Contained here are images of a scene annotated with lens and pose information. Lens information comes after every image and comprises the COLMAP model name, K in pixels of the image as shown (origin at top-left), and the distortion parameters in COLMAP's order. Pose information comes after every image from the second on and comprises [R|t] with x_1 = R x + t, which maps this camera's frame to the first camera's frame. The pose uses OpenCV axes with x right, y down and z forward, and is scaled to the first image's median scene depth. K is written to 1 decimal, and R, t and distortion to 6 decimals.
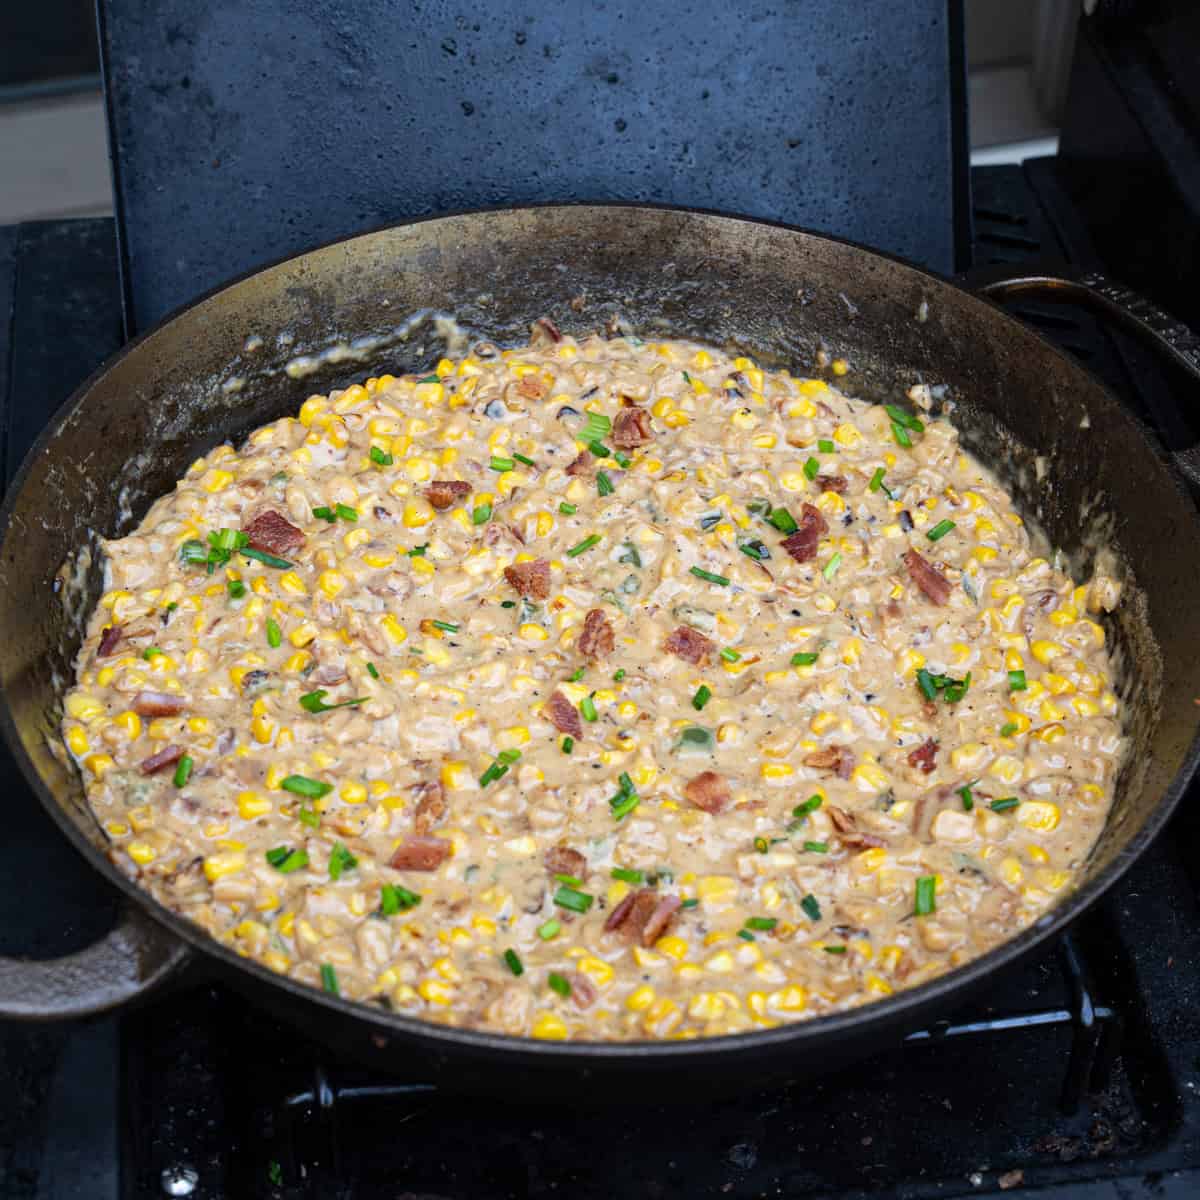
lens RADIAL K [[1797.0, 0, 596.3], [0, 1797.0, 599.6], [0, 0, 1]] dist [0.008046, 0.000000]
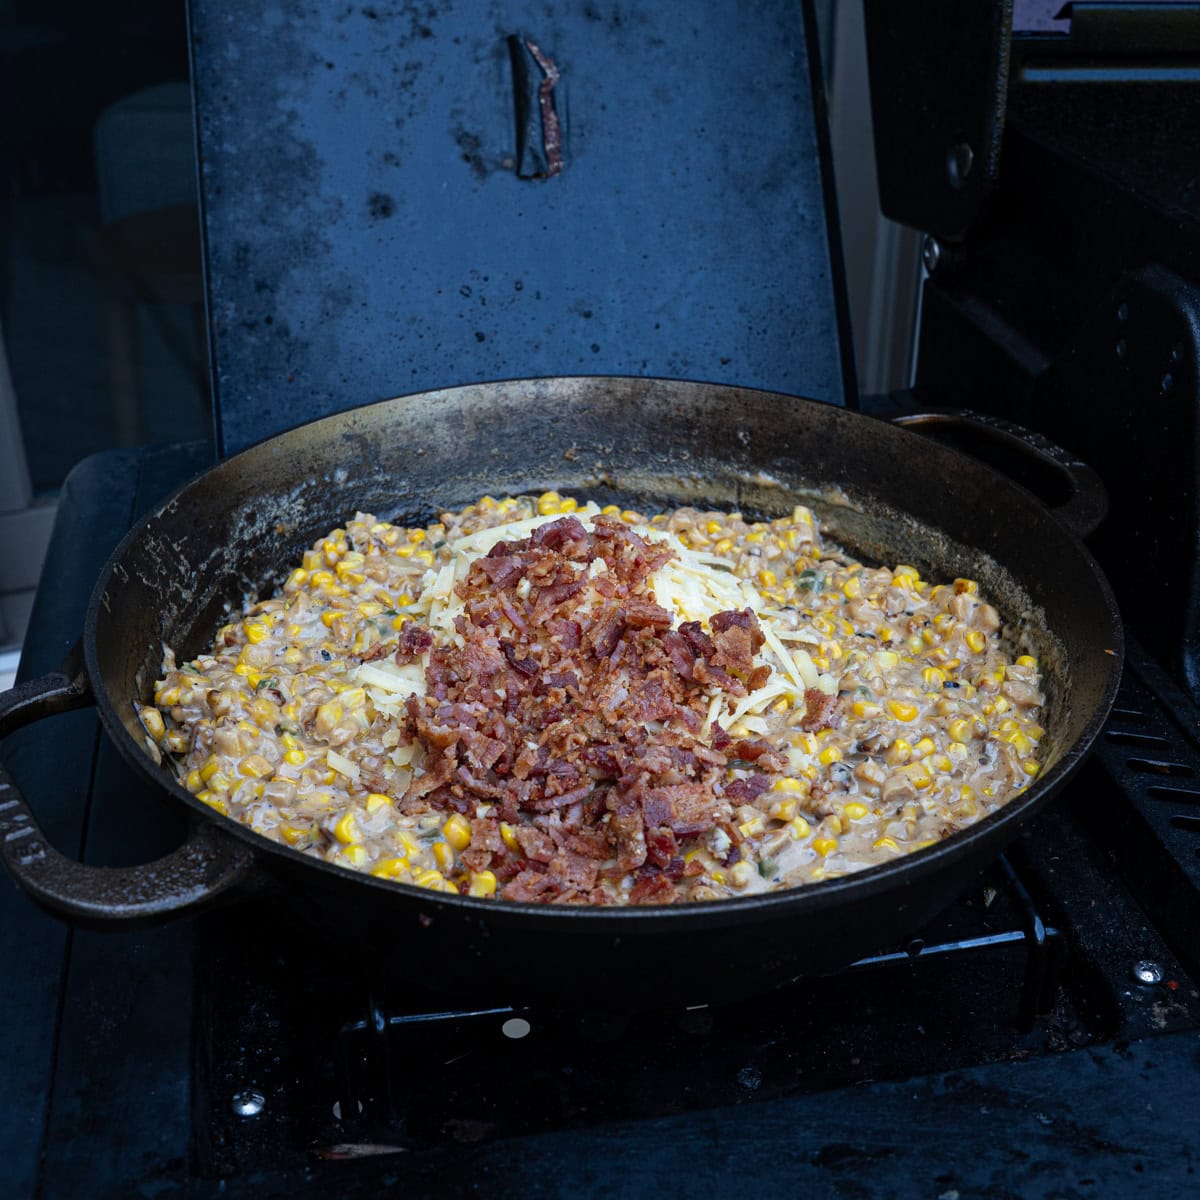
lens RADIAL K [[1294.9, 0, 599.5], [0, 1294.9, 599.6], [0, 0, 1]] dist [-0.079638, 0.000000]
pose [[0.999090, -0.035281, 0.023979, -0.015163], [0.039068, 0.982479, -0.182234, 0.111482], [-0.017130, 0.183005, 0.982963, 0.111389]]
